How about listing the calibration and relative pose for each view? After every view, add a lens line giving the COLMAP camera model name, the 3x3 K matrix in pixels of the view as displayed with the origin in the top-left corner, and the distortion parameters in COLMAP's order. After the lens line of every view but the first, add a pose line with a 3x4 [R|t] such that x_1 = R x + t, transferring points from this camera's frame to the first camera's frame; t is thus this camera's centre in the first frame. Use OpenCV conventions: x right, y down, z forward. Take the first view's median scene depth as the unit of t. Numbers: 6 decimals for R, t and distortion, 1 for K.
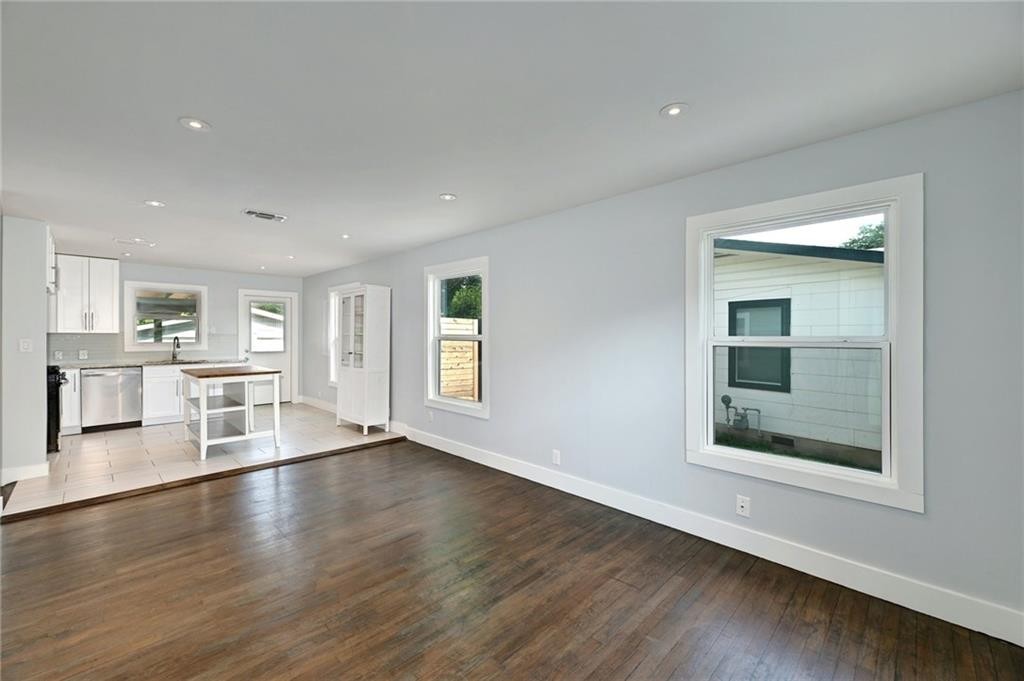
lens RADIAL K [[420.7, 0, 507.6], [0, 420.7, 336.1], [0, 0, 1]] dist [0.020422, 0.000312]
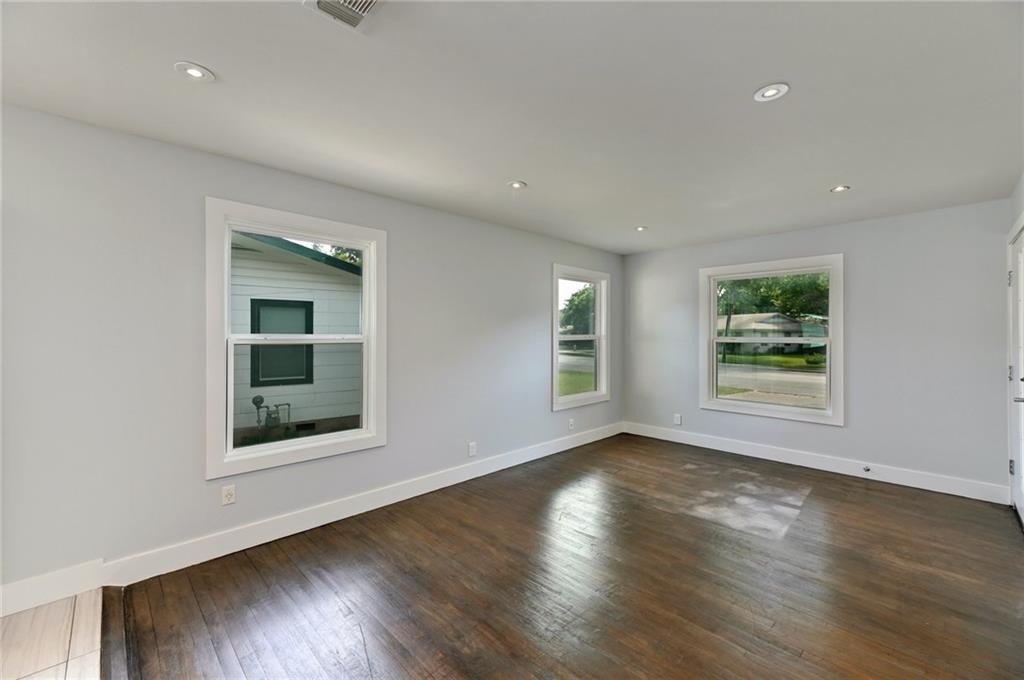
lens RADIAL K [[420.7, 0, 507.8], [0, 420.7, 330.1], [0, 0, 1]] dist [0.020422, 0.000312]
pose [[0.013393, 0.005692, 0.999894, -0.449930], [0.001673, 0.999982, -0.005715, -0.003297], [-0.999909, 0.001749, 0.013383, 0.424533]]
